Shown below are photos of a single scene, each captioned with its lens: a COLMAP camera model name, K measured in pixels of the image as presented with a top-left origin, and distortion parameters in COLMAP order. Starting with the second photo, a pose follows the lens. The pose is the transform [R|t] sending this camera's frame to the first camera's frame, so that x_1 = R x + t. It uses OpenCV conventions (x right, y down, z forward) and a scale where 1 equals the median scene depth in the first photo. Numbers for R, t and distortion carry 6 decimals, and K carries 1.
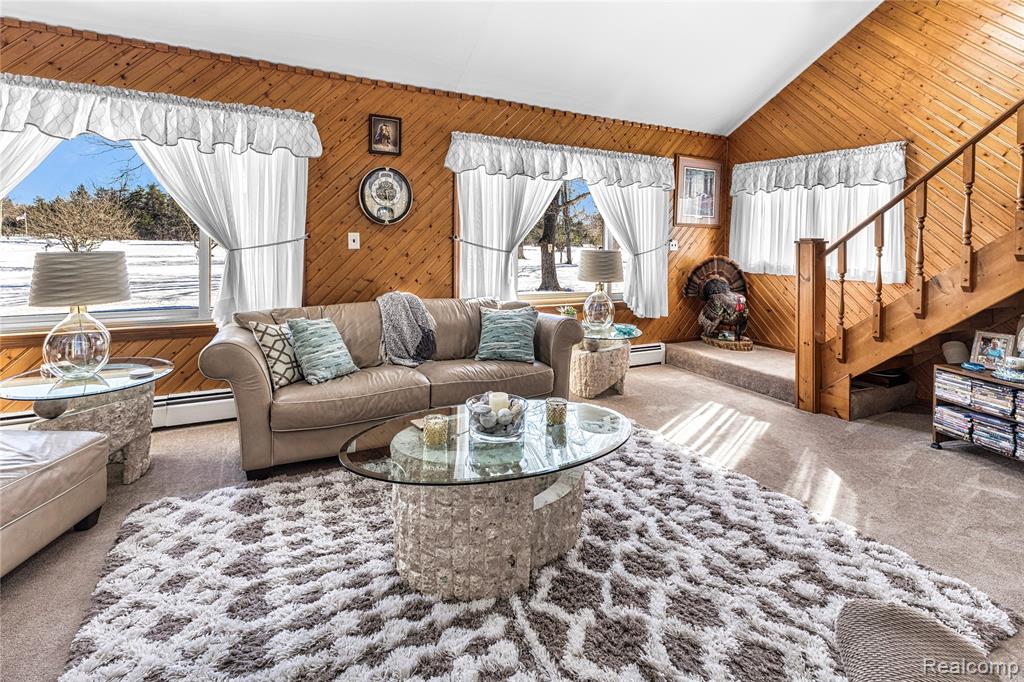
lens RADIAL K [[467.5, 0, 507.1], [0, 467.5, 251.3], [0, 0, 1]] dist [0.013298, -0.003601]
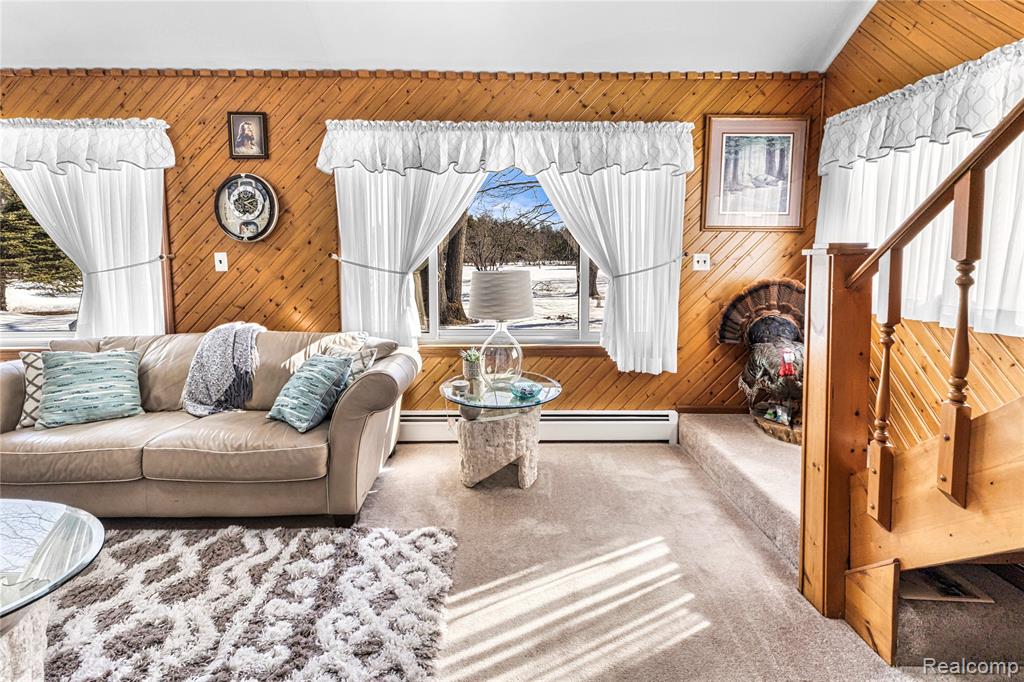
lens RADIAL K [[467.5, 0, 501.6], [0, 467.5, 289.4], [0, 0, 1]] dist [0.013298, -0.003601]
pose [[0.905668, 0.011569, -0.423829, 0.484619], [0.005949, 0.999182, 0.039987, -0.002032], [0.423945, -0.038737, 0.904859, 0.393358]]
